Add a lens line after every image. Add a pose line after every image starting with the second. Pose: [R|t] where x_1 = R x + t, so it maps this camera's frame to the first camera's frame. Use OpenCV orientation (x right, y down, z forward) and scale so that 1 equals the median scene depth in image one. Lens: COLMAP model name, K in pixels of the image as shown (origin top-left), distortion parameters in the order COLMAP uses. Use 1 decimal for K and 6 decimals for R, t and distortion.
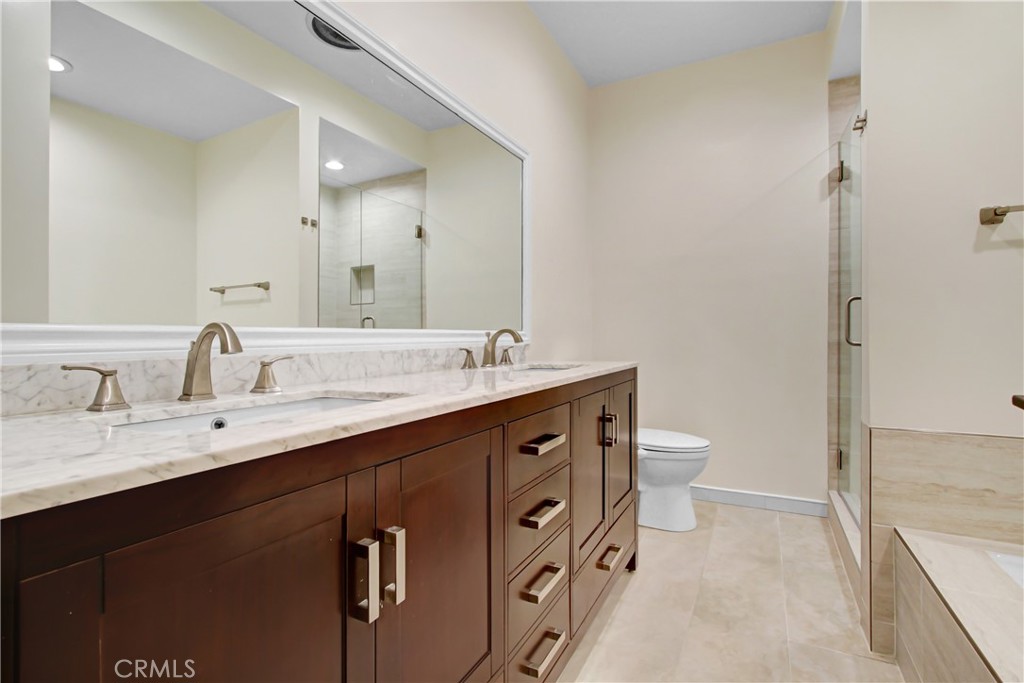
lens RADIAL K [[485.6, 0, 504.4], [0, 485.6, 339.0], [0, 0, 1]] dist [-0.002776, -0.003539]
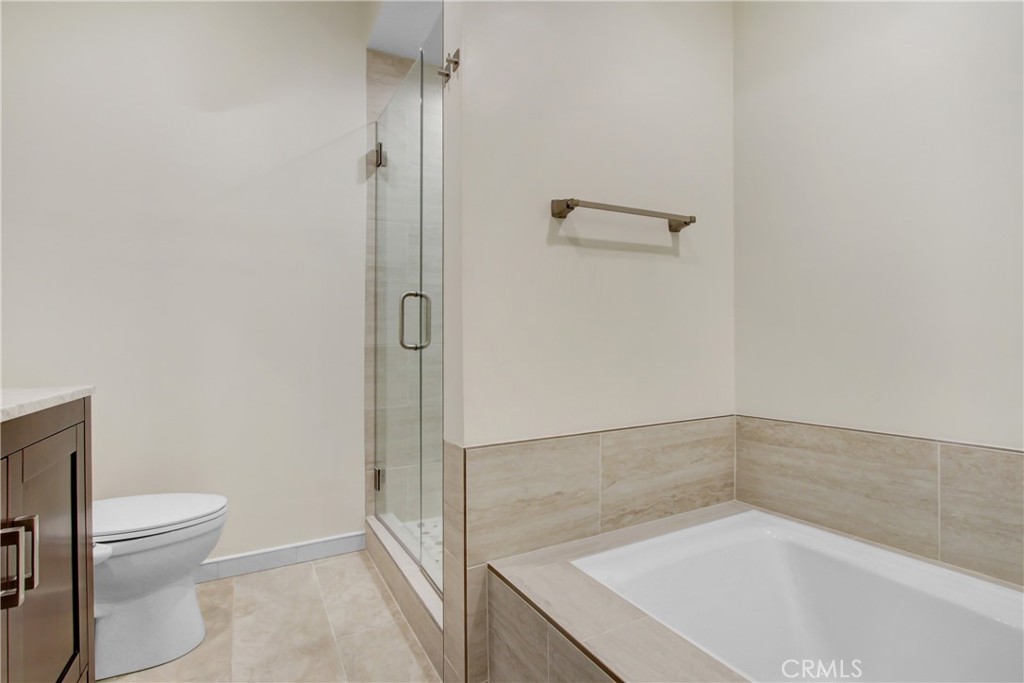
lens RADIAL K [[485.6, 0, 505.7], [0, 485.6, 338.1], [0, 0, 1]] dist [-0.002776, -0.003539]
pose [[0.548165, 0.005620, 0.836351, 0.077101], [0.019159, 0.999631, -0.019274, 0.011481], [-0.836151, 0.026589, 0.547855, 0.317540]]
